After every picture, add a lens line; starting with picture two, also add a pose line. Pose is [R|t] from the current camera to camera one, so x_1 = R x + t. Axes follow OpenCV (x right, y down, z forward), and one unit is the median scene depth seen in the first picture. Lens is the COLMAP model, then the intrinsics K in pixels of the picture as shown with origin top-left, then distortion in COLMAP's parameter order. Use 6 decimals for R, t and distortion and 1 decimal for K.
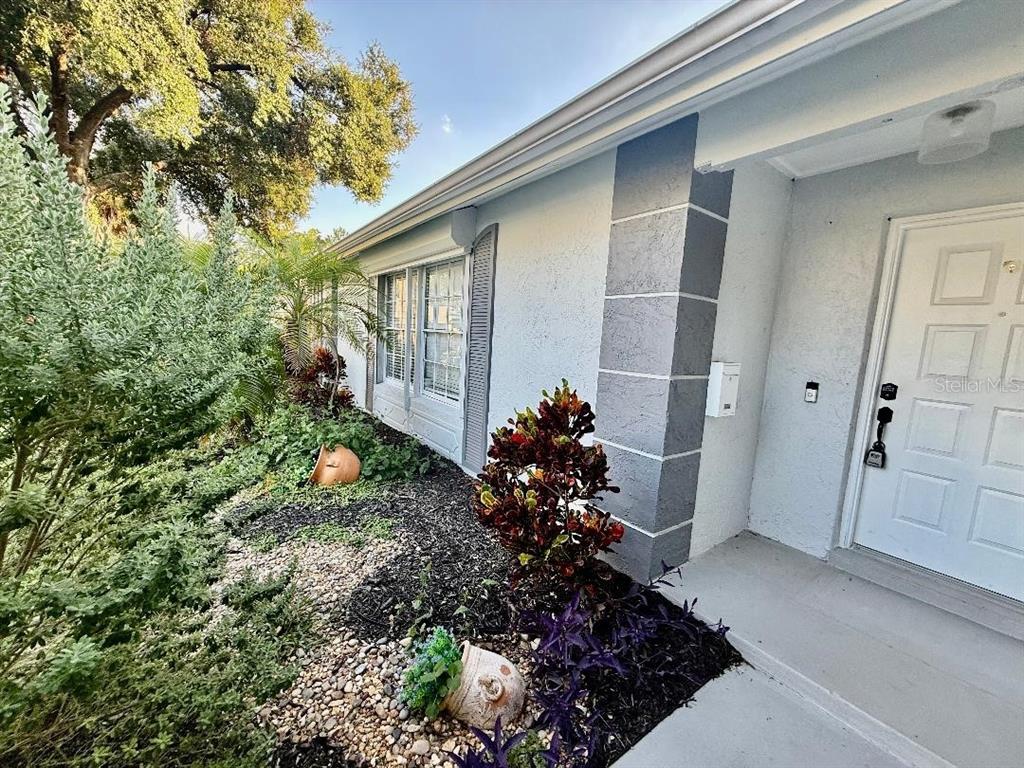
lens RADIAL K [[409.2, 0, 510.3], [0, 409.2, 383.9], [0, 0, 1]] dist [0.001828, 0.000135]
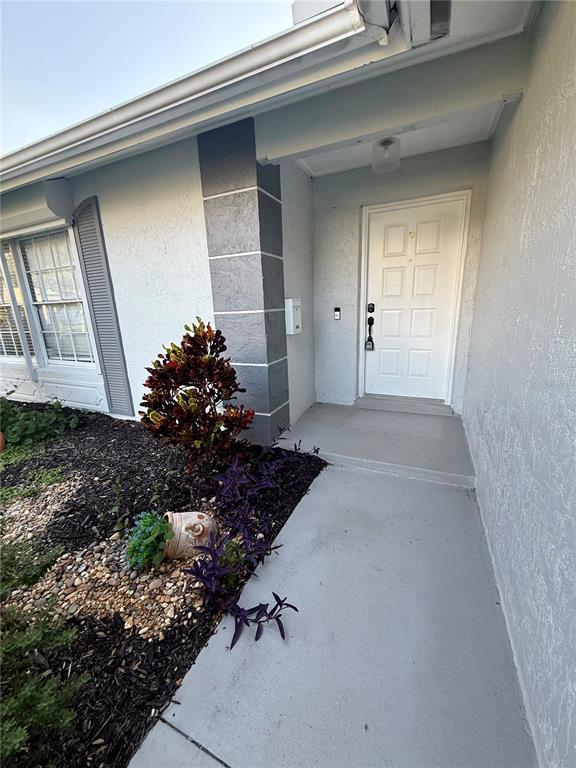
lens RADIAL K [[306.9, 0, 289.3], [0, 306.9, 381.5], [0, 0, 1]] dist [0.001828, 0.000135]
pose [[0.865258, -0.210458, 0.455013, -0.098570], [0.146461, 0.974138, 0.172057, 0.057534], [-0.479456, -0.082232, 0.873705, -0.057419]]
